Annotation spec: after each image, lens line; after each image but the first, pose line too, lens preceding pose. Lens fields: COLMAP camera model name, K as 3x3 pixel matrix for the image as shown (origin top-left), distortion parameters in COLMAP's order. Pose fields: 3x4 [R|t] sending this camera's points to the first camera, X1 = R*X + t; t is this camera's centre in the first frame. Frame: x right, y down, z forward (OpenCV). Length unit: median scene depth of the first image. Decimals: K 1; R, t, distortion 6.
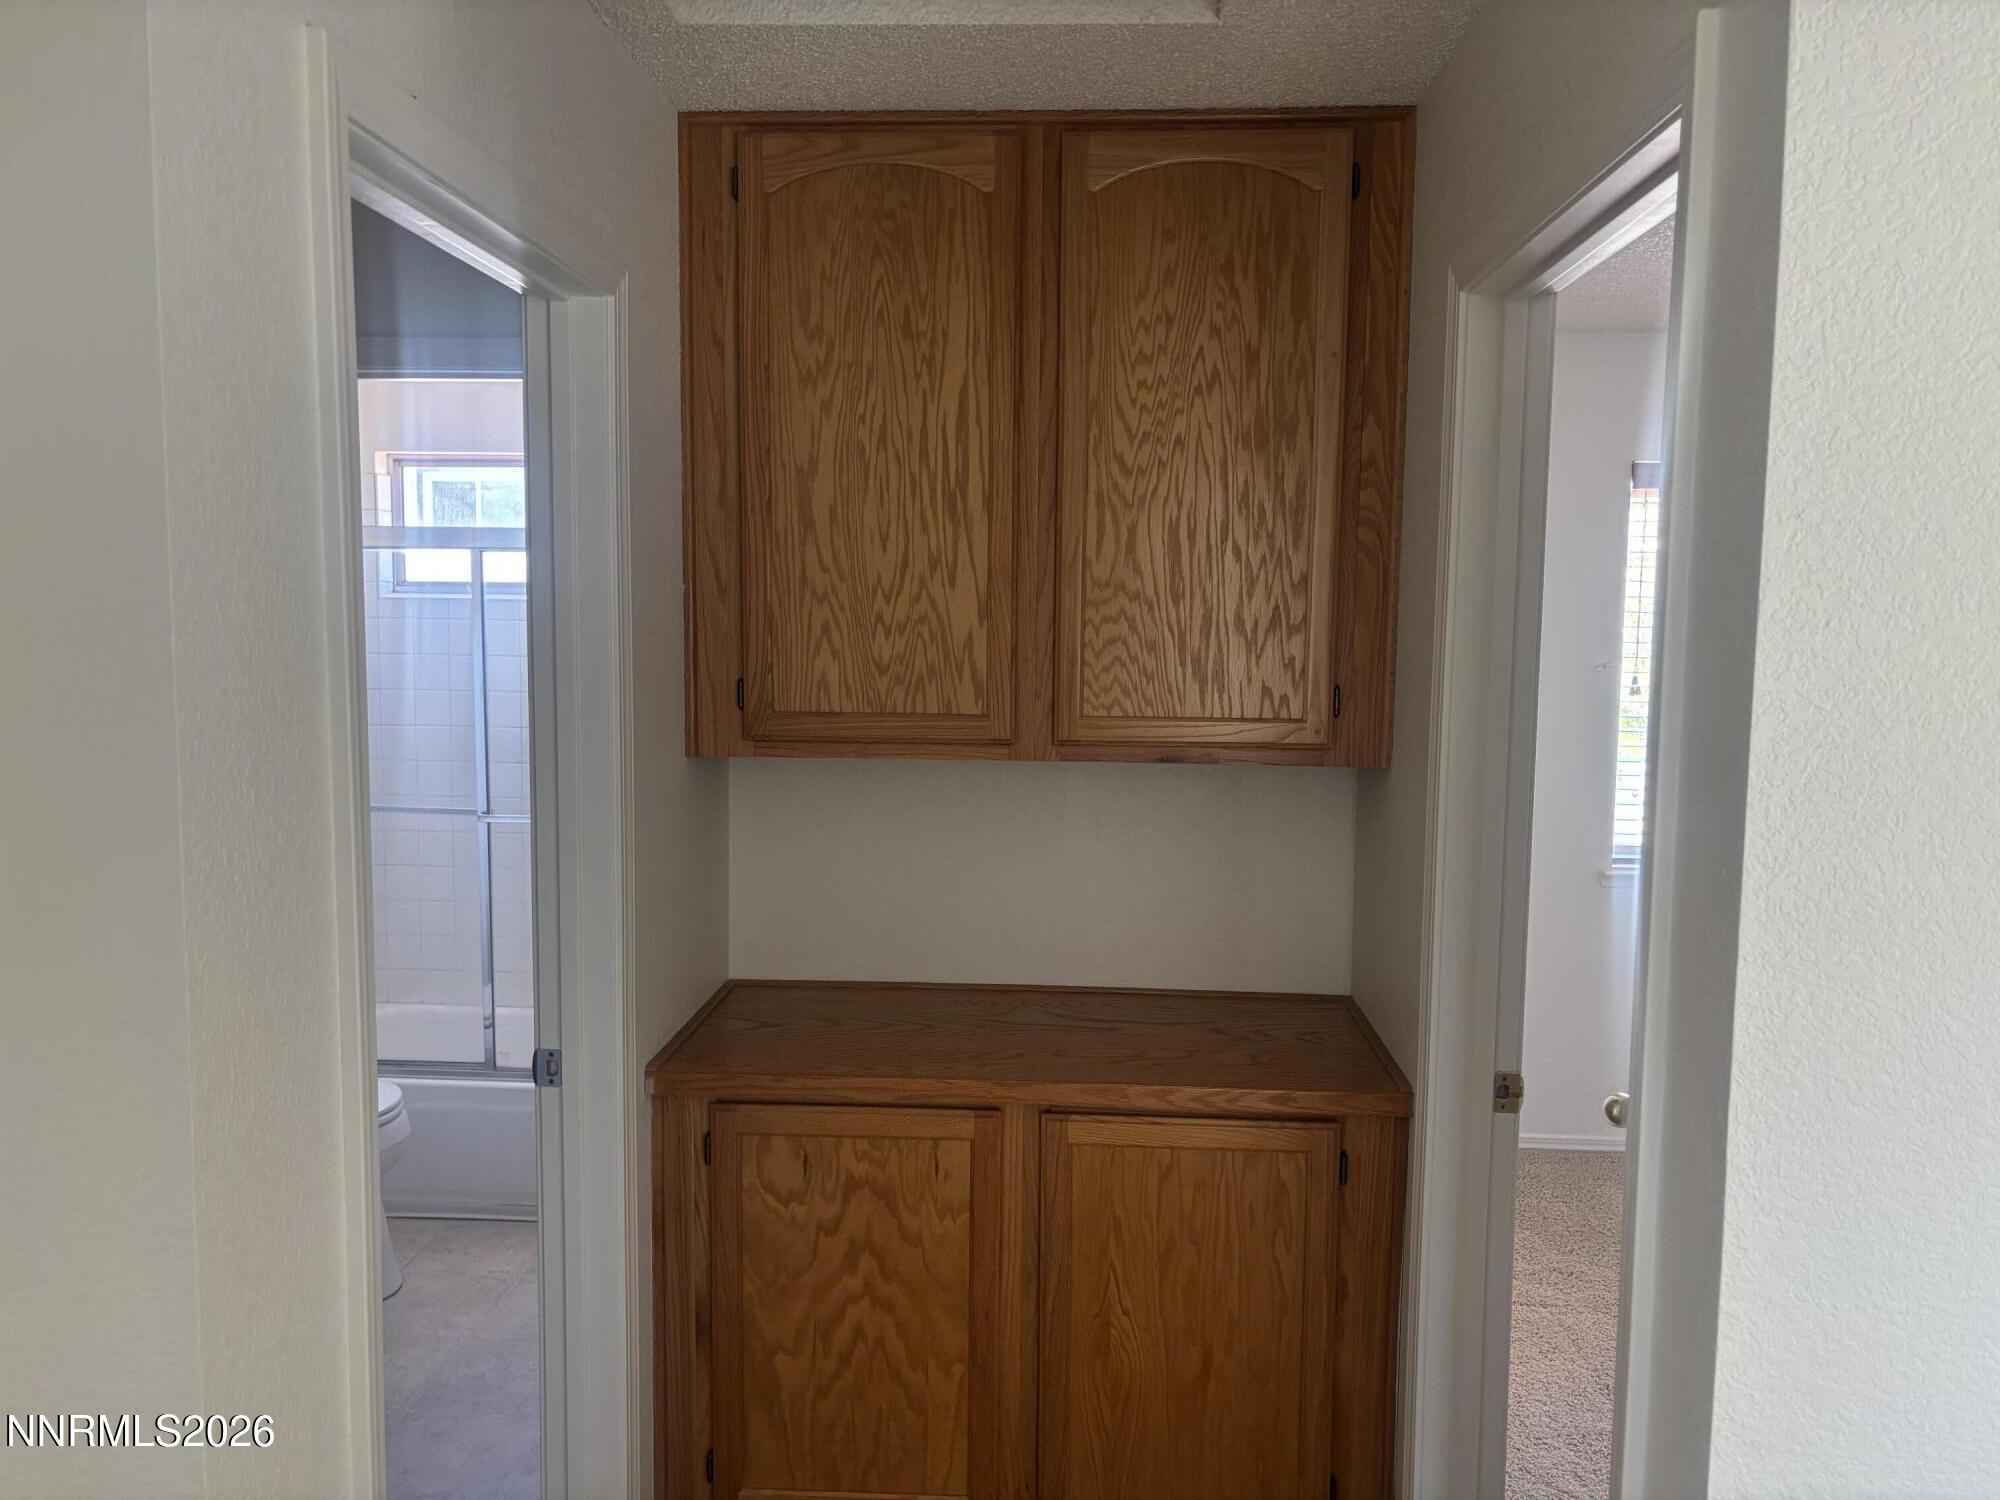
lens RADIAL K [[1465.5, 0, 1000.0], [0, 1465.5, 750.0], [0, 0, 1]] dist [0.049411, 0.000040]
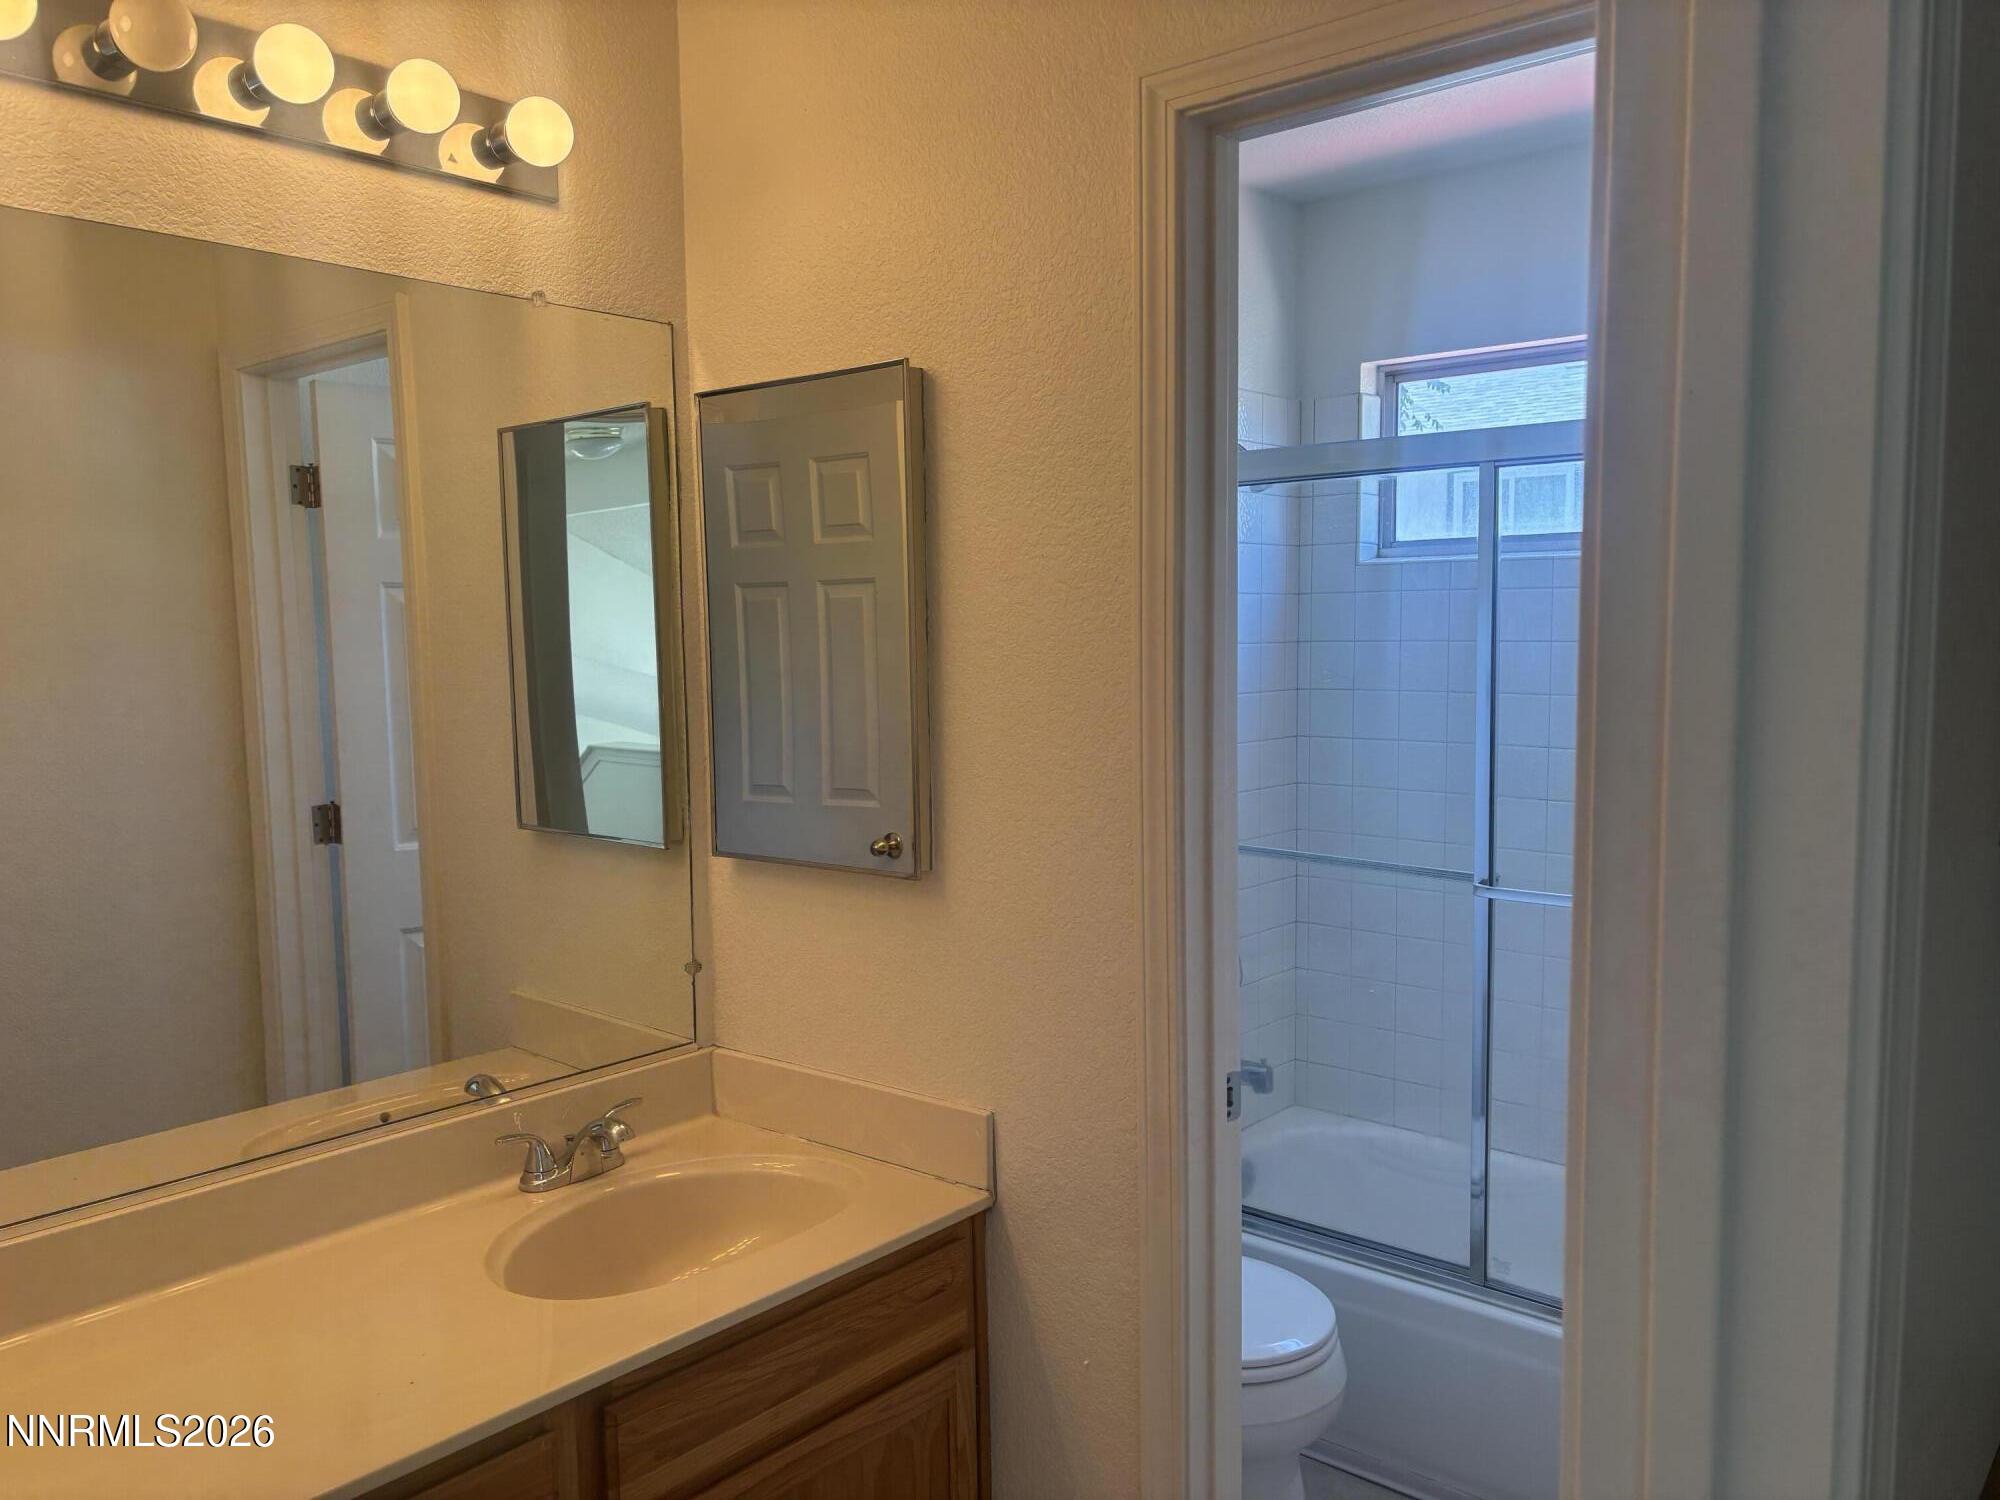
lens RADIAL K [[1509.2, 0, 1000.0], [0, 1509.2, 750.0], [0, 0, 1]] dist [0.001481, 0.000988]
pose [[0.794422, 0.040700, -0.606000, -0.111707], [-0.034288, 0.999166, 0.022158, -0.022107], [0.606397, 0.003176, 0.795156, 0.322205]]
